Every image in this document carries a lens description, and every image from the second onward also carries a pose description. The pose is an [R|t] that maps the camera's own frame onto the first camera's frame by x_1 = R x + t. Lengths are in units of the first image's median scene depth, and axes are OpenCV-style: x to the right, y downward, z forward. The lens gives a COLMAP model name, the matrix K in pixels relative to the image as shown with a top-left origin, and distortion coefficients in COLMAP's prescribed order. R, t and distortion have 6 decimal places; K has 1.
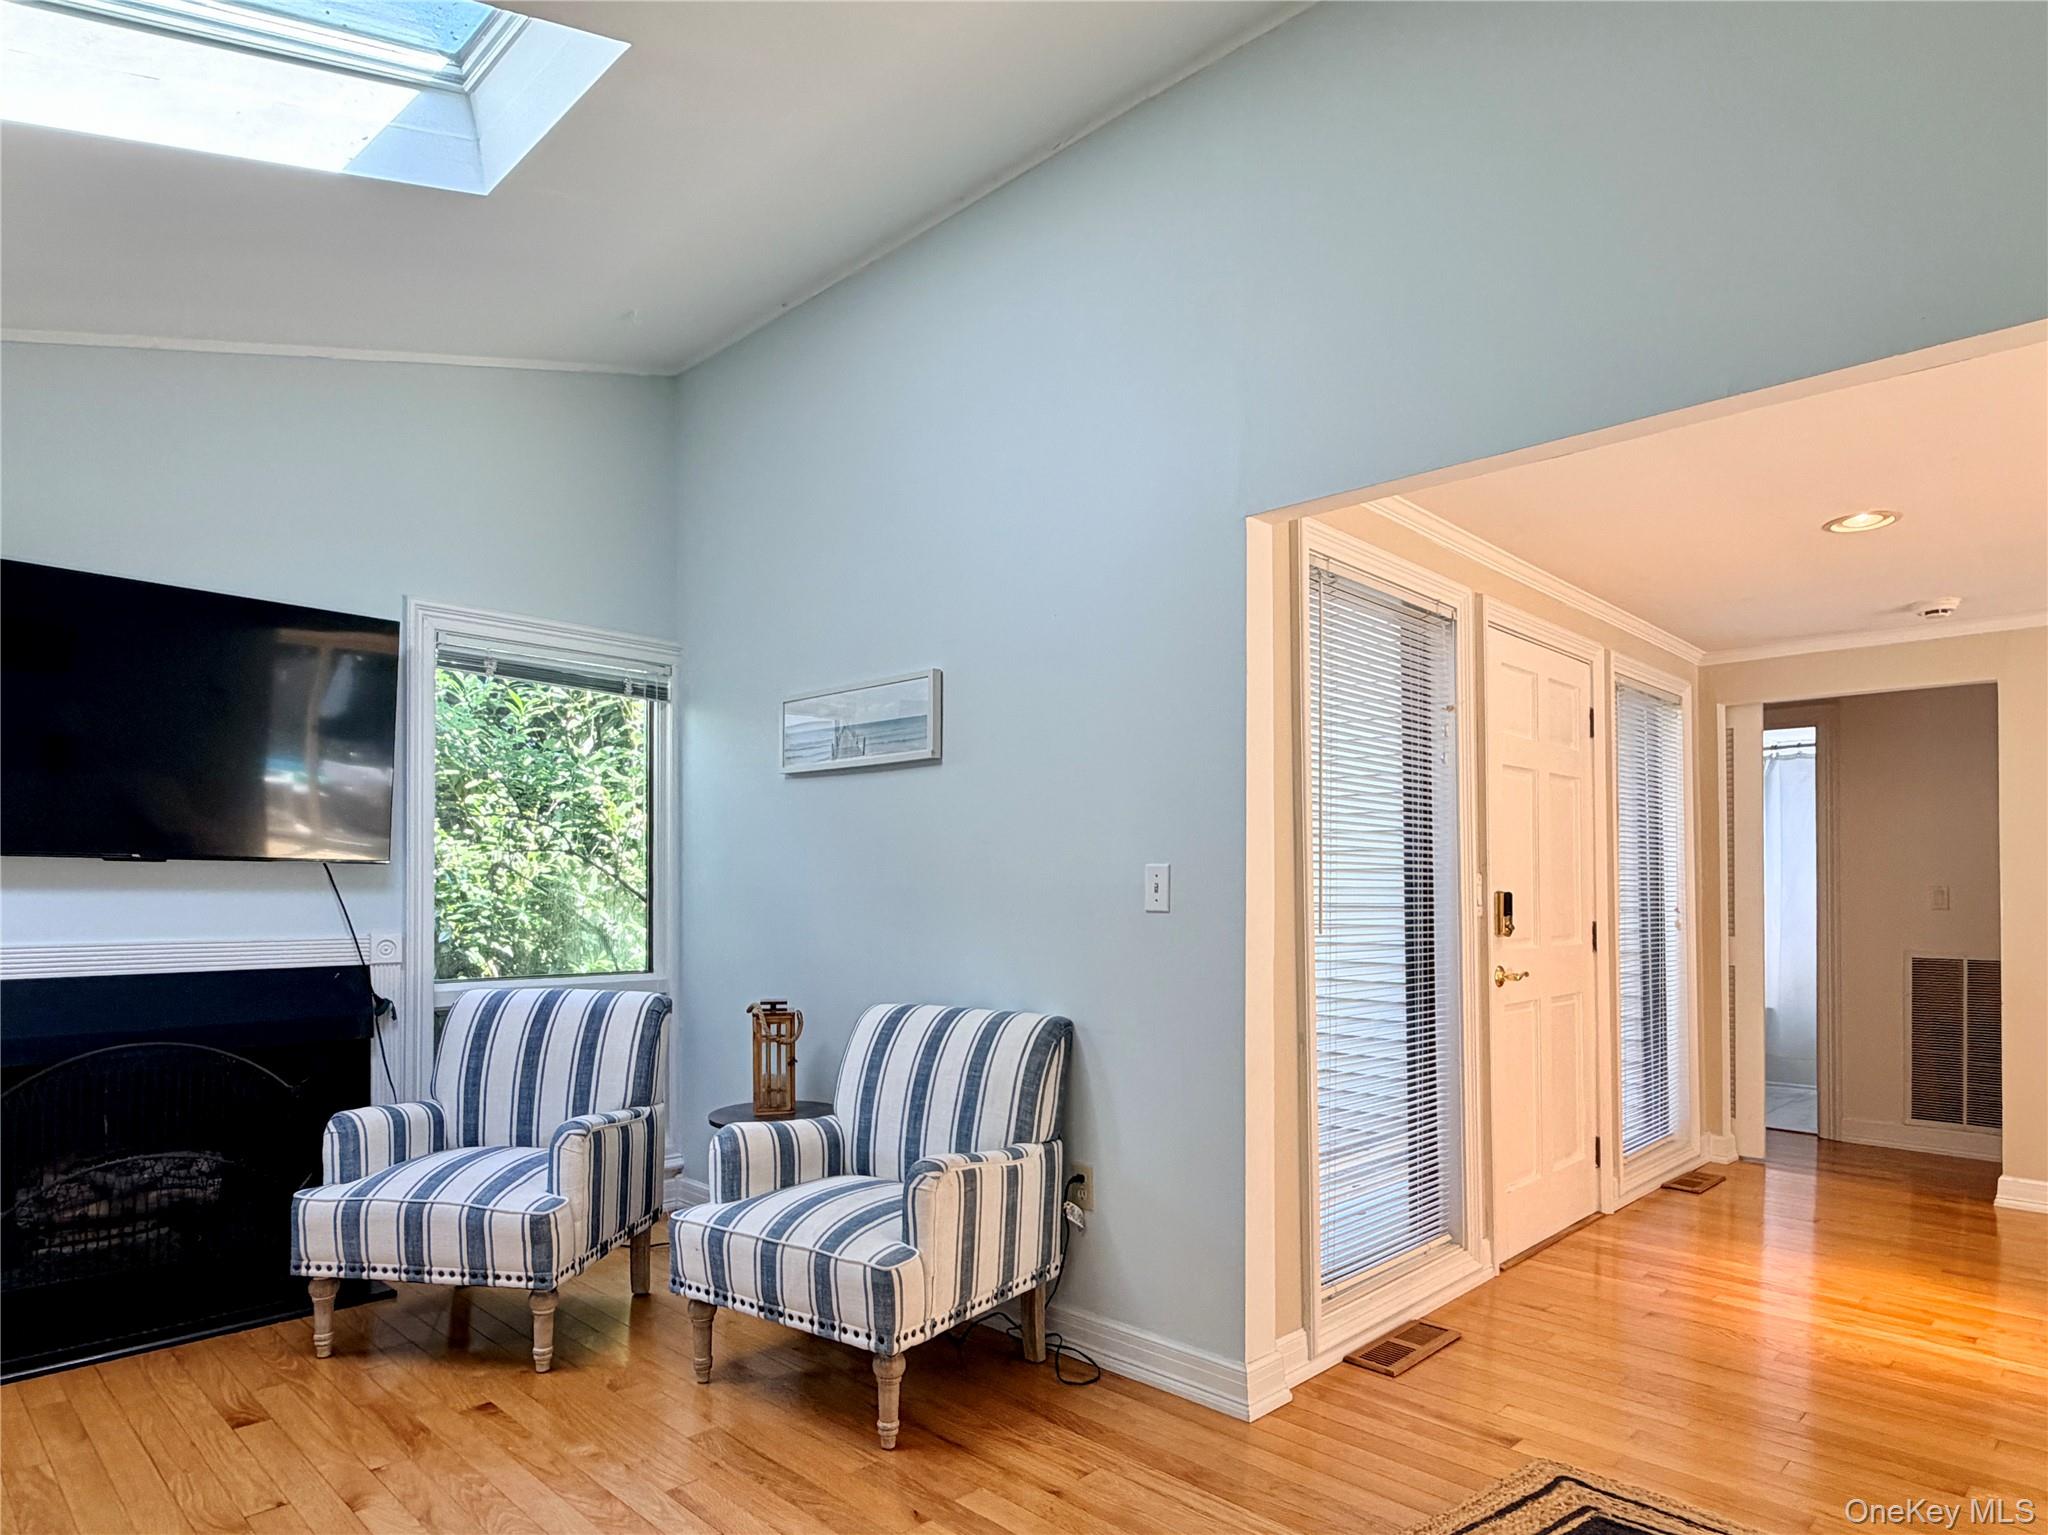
lens RADIAL K [[1195.2, 0, 999.4], [0, 1195.2, 885.3], [0, 0, 1]] dist [0.003191, 0.000935]
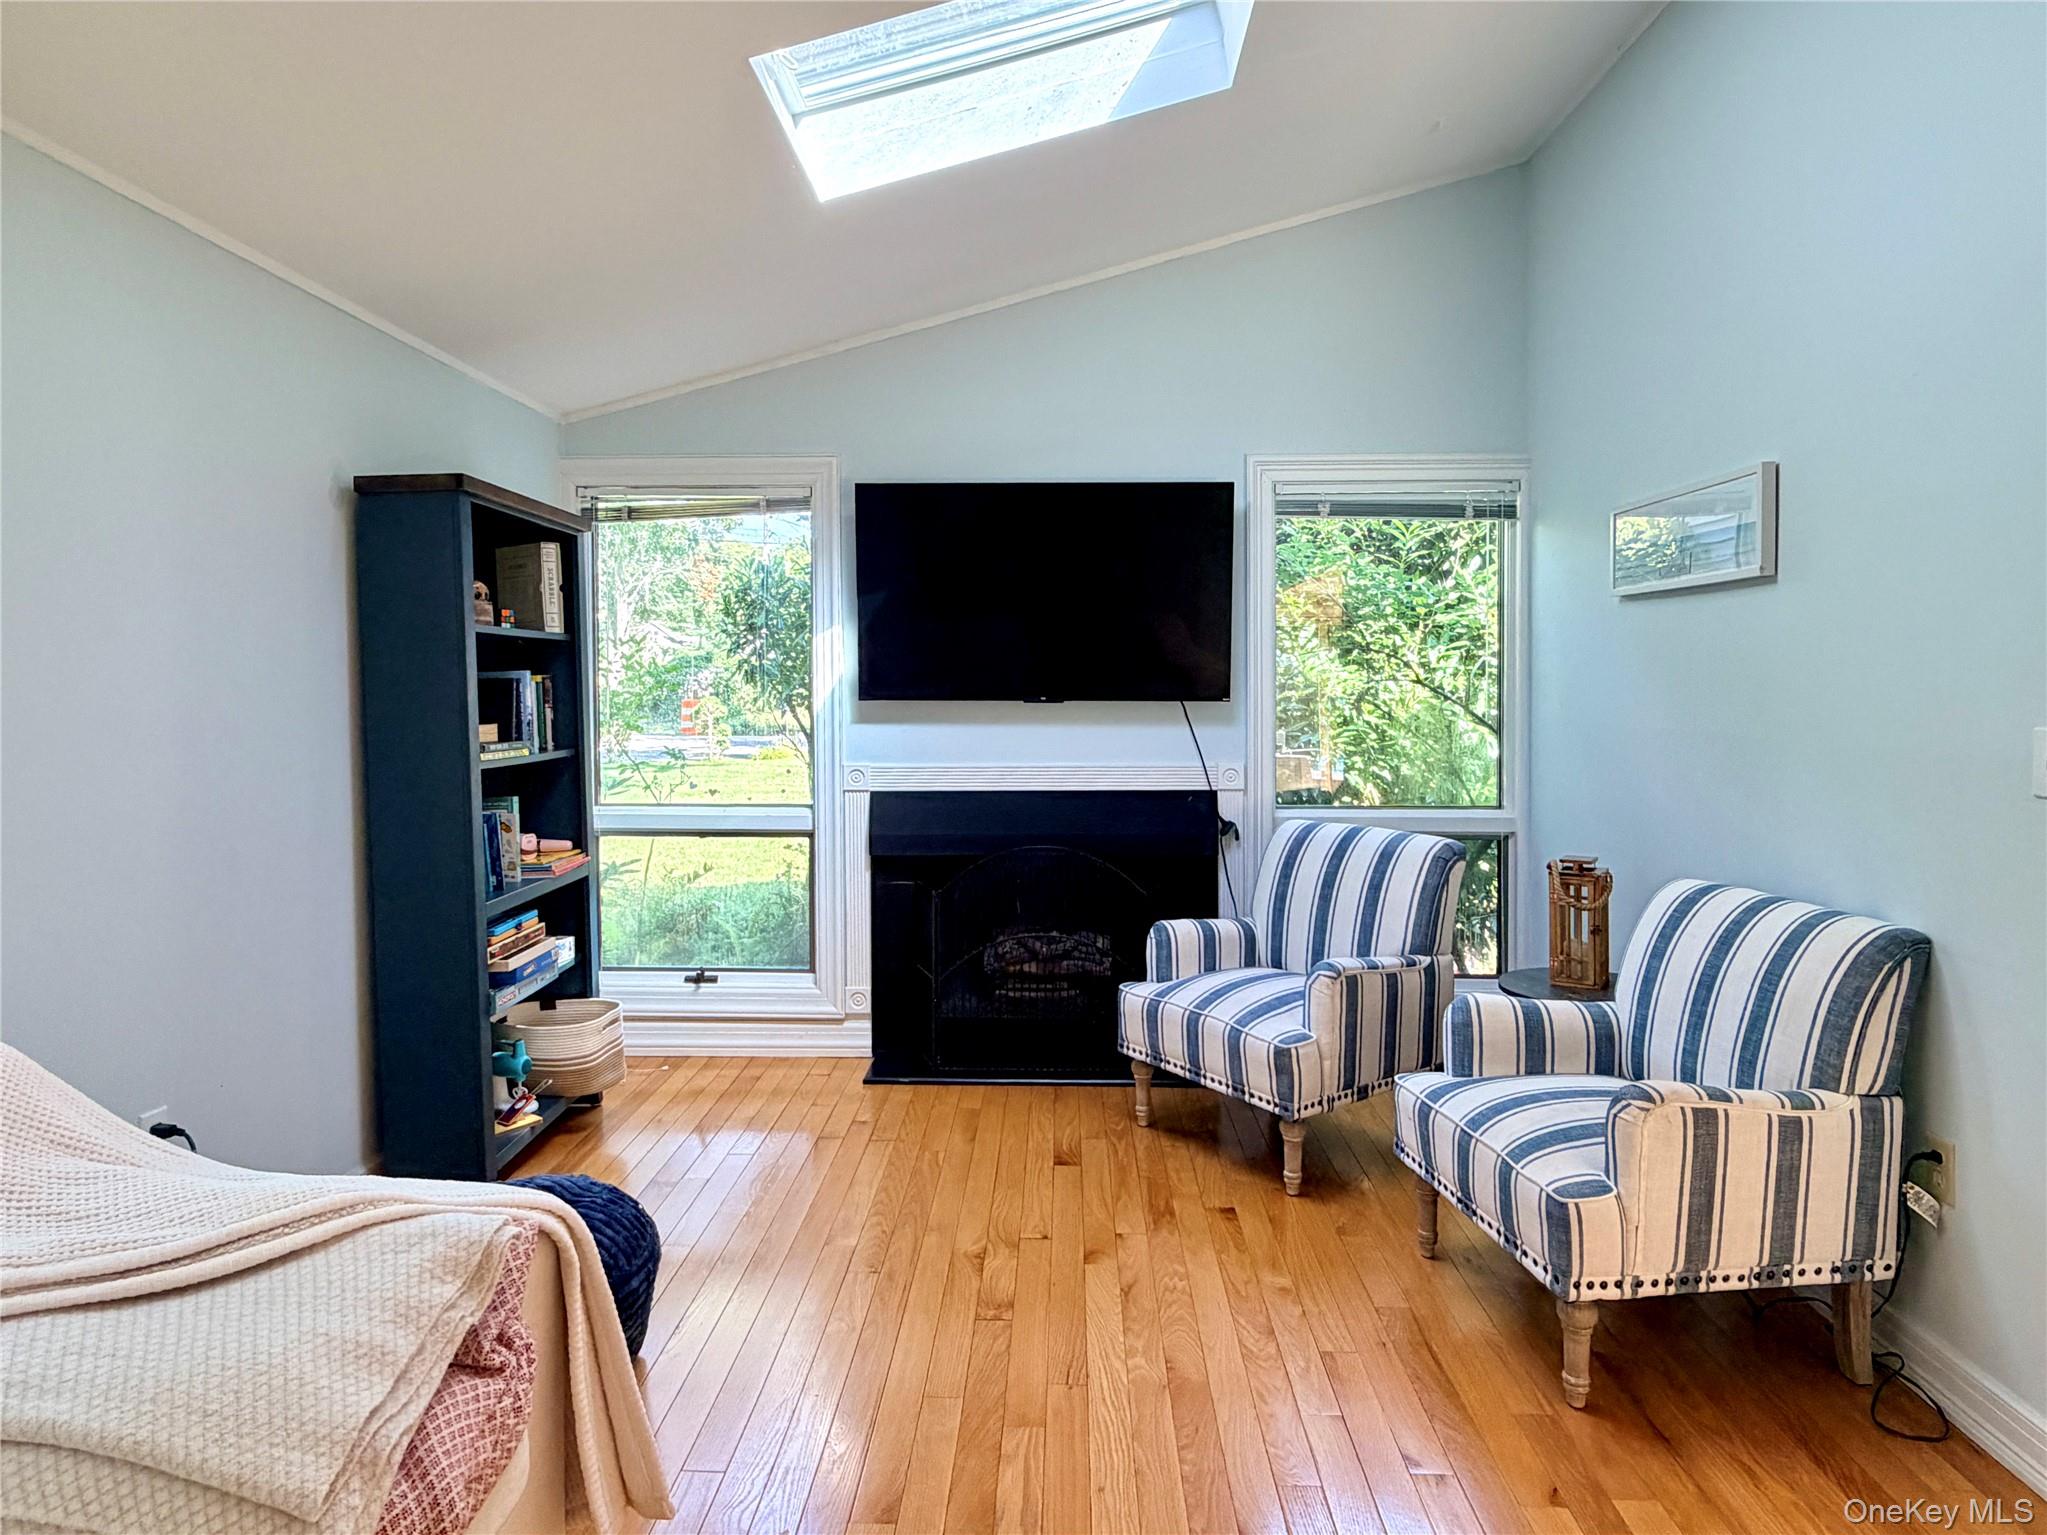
lens RADIAL K [[1223.2, 0, 1017.0], [0, 1223.2, 715.0], [0, 0, 1]] dist [0.000561, 0.000852]
pose [[0.677596, 0.015519, -0.735270, 0.213516], [0.008696, 0.999538, 0.029110, -0.043822], [0.735383, -0.026118, 0.677148, 0.092014]]
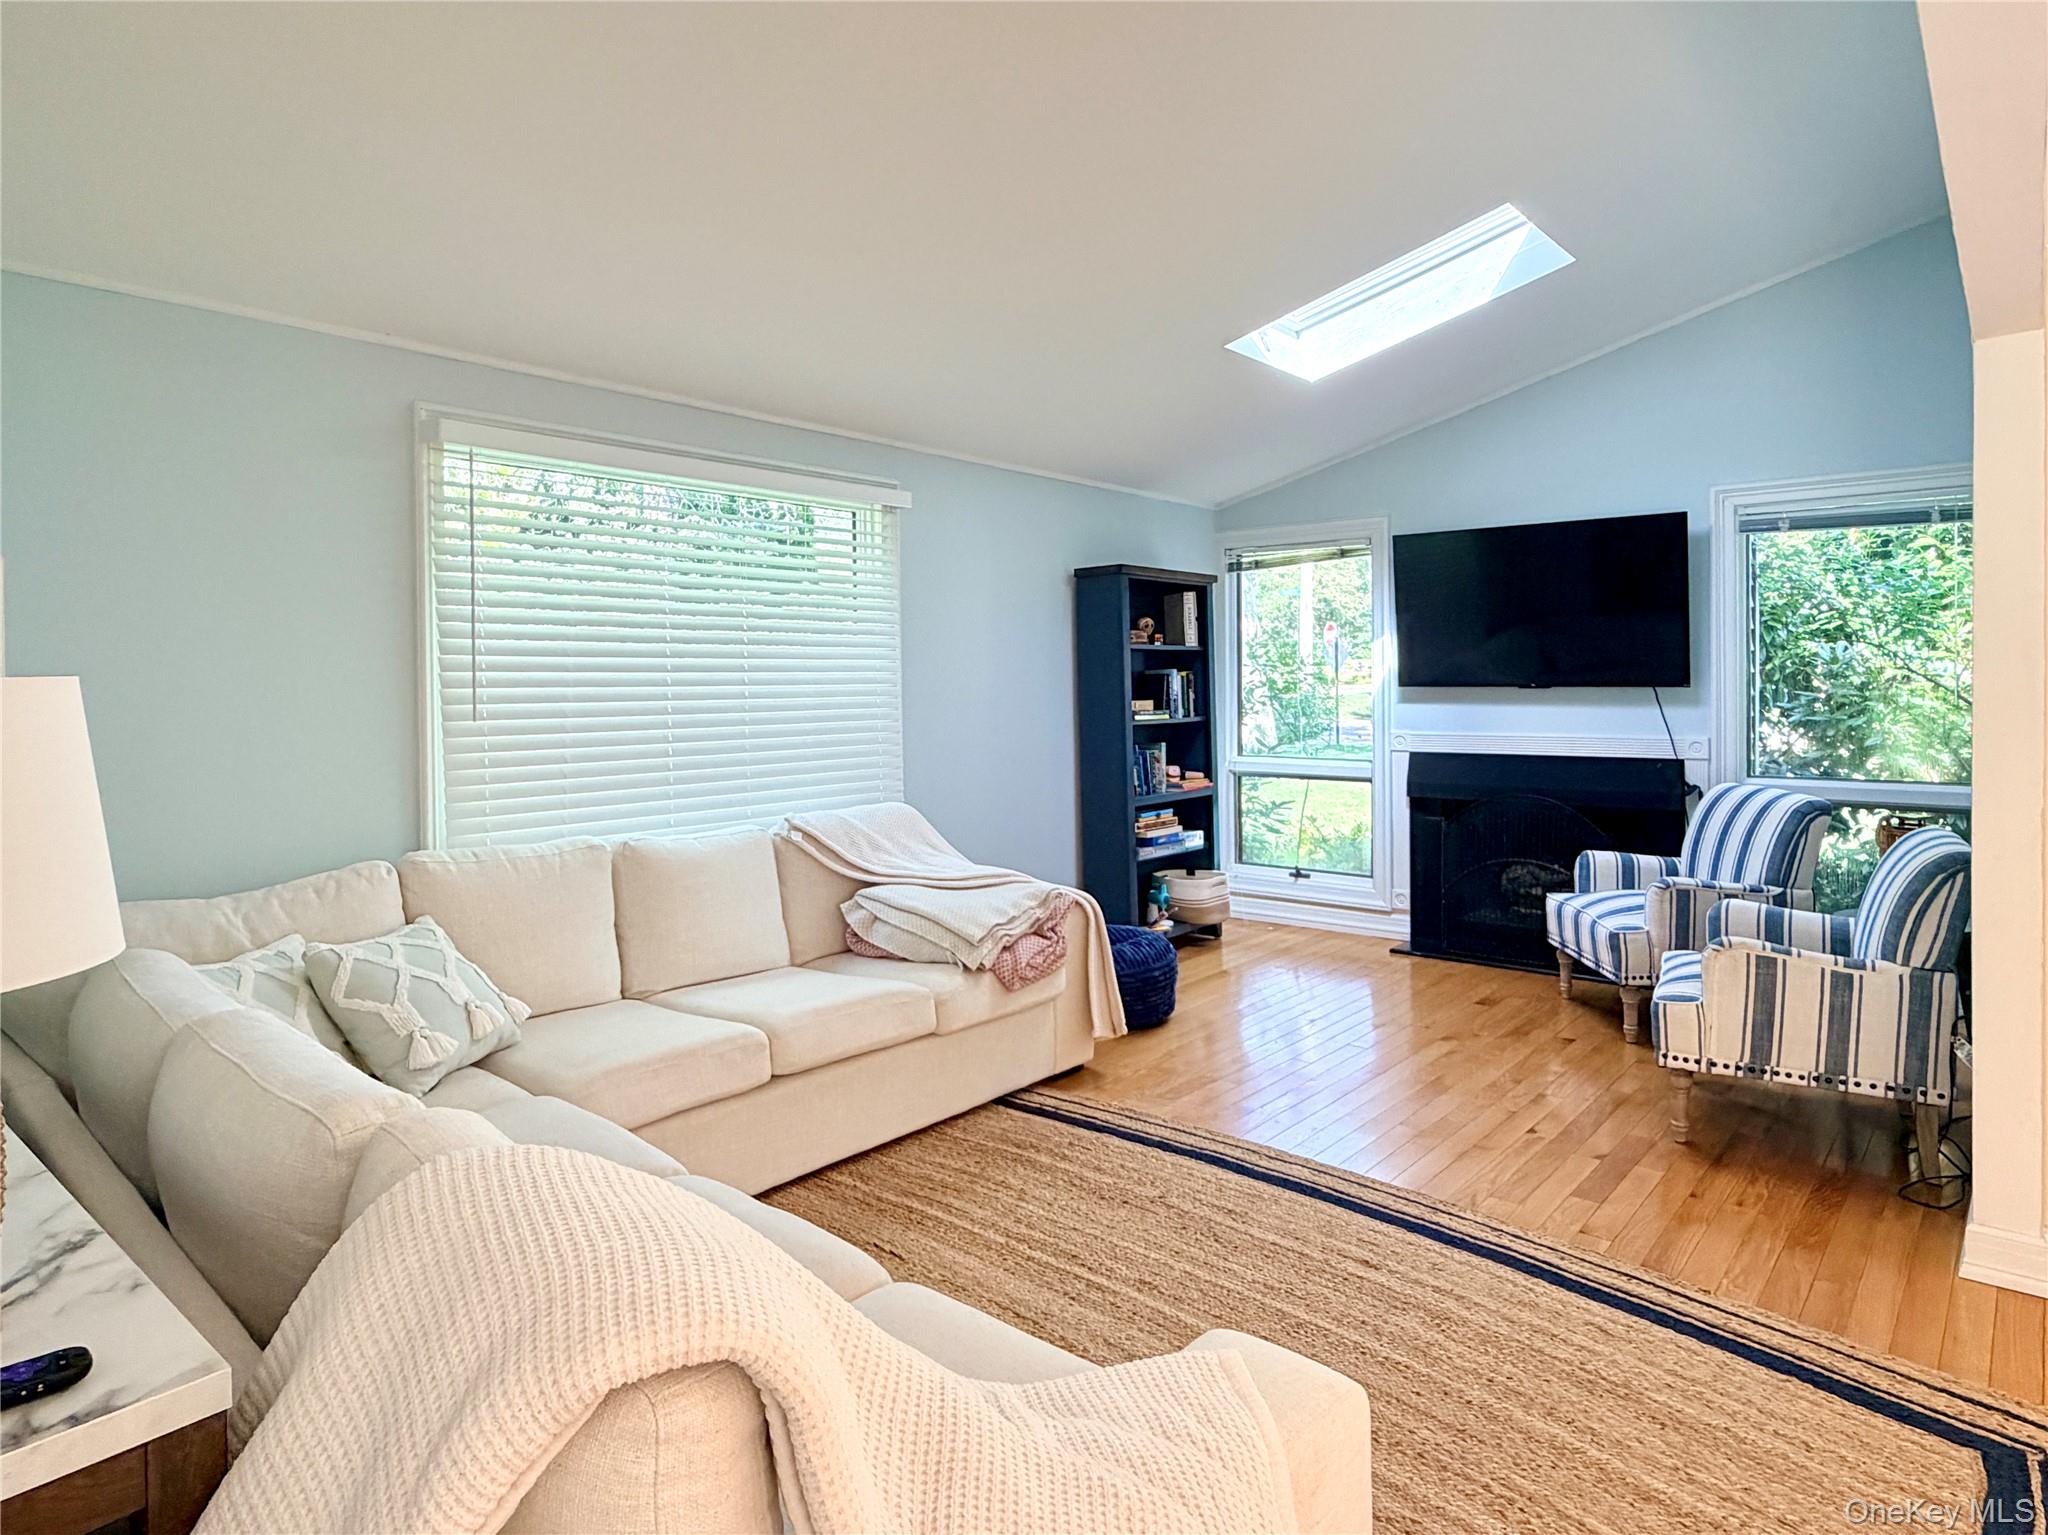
lens RADIAL K [[1223.8, 0, 1017.5], [0, 1223.8, 715.0], [0, 0, 1]] dist [0.000561, 0.000852]
pose [[0.076278, 0.026172, -0.996743, 0.926745], [0.017104, 0.999474, 0.027552, -0.041474], [0.996940, -0.019150, 0.075790, 0.133261]]
